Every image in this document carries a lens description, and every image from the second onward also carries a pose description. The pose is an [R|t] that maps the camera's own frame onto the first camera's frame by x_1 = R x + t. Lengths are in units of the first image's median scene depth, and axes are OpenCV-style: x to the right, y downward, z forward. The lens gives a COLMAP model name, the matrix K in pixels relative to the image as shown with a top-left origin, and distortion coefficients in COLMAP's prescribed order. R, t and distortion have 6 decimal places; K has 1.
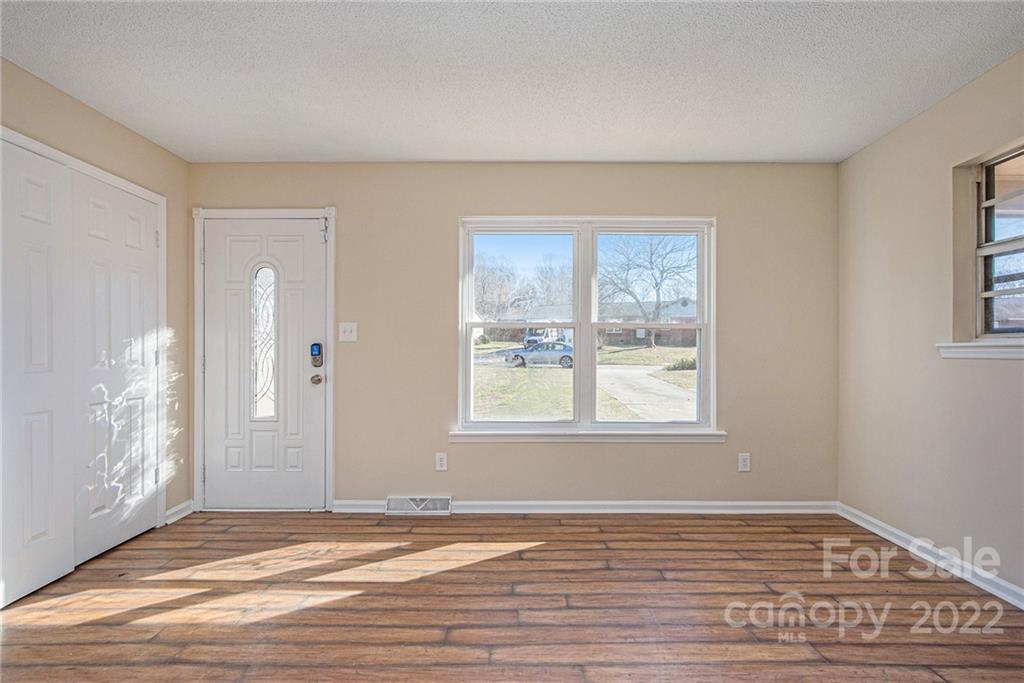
lens RADIAL K [[513.9, 0, 512.0], [0, 513.9, 341.5], [0, 0, 1]] dist [0.096059, 0.000274]
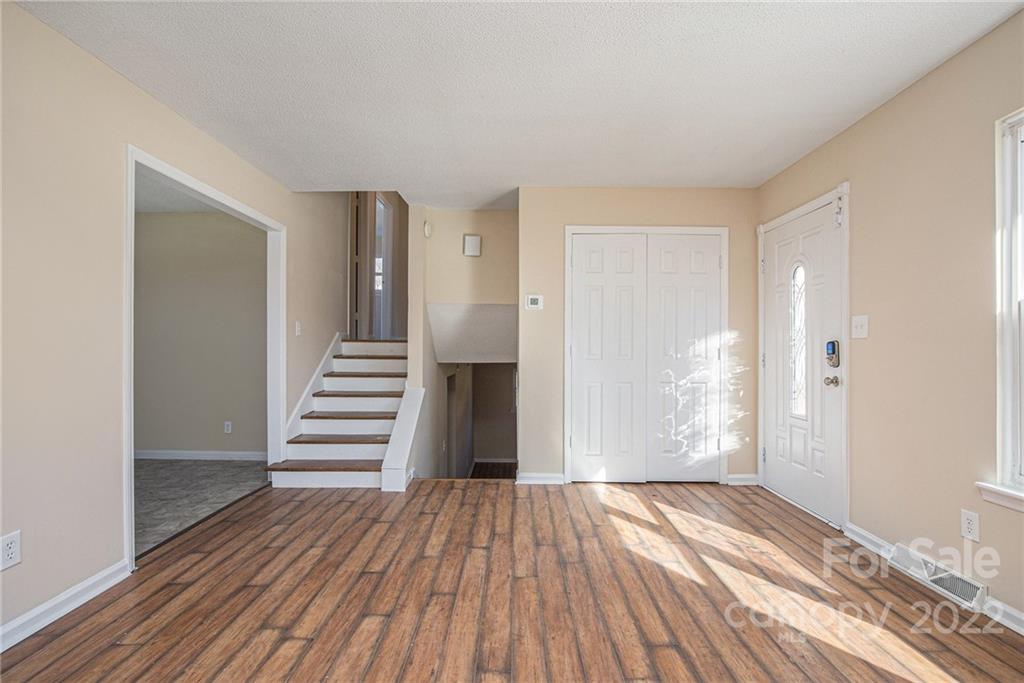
lens RADIAL K [[481.5, 0, 516.5], [0, 481.5, 347.3], [0, 0, 1]] dist [-0.002425, 0.000048]
pose [[0.020267, 0.000737, -0.999794, 0.511051], [0.005520, 0.999984, 0.000849, 0.012312], [0.999779, -0.005536, 0.020263, 0.504871]]
